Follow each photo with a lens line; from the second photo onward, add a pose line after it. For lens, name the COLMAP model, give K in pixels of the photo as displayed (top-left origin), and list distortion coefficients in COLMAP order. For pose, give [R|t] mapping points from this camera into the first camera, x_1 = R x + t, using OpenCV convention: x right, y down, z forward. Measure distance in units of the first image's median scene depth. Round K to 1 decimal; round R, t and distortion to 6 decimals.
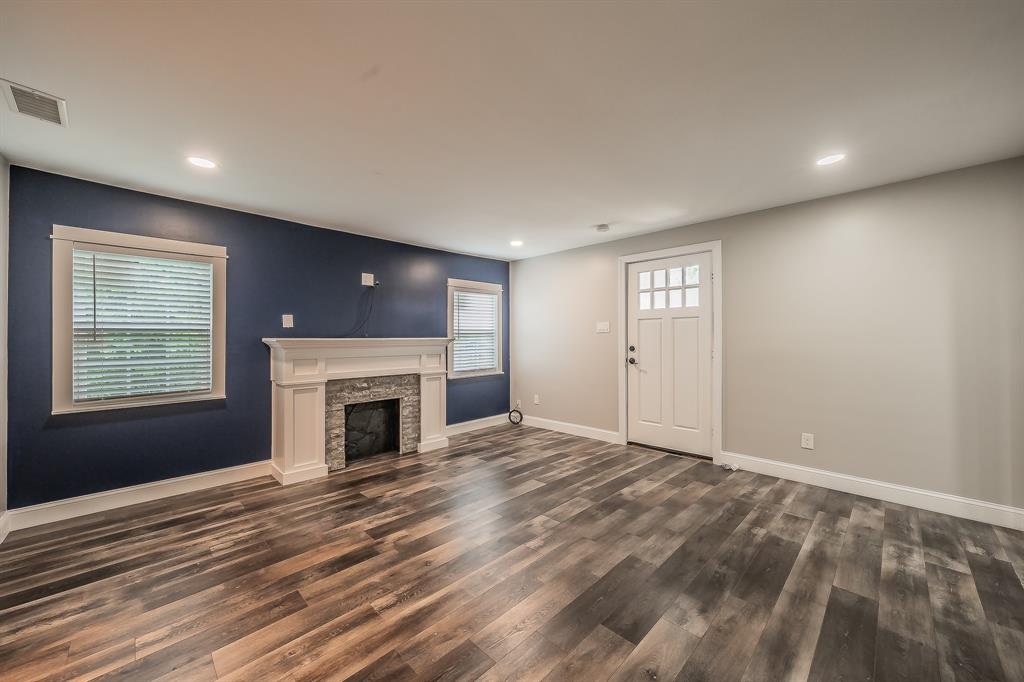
lens RADIAL K [[412.3, 0, 516.2], [0, 412.3, 336.7], [0, 0, 1]] dist [0.000424, 0.000047]
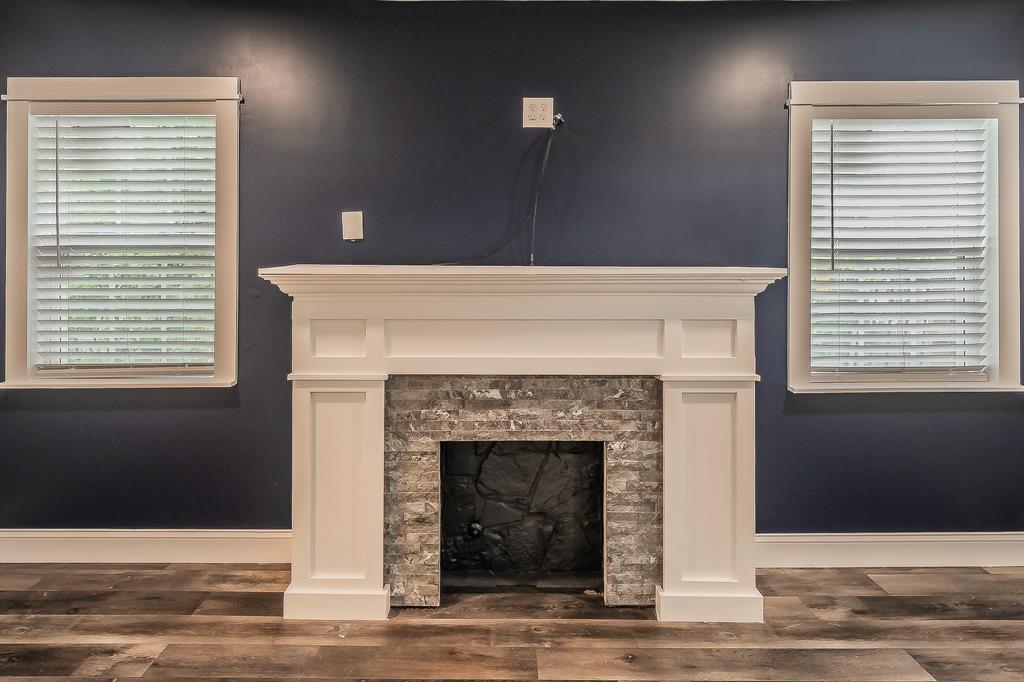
lens RADIAL K [[618.7, 0, 512.2], [0, 618.7, 247.7], [0, 0, 1]] dist [-0.002381, 0.000675]
pose [[0.696358, 0.002536, -0.717690, 0.040100], [-0.000478, 0.999995, 0.003070, -0.015392], [0.717694, -0.001795, 0.696356, 0.614347]]
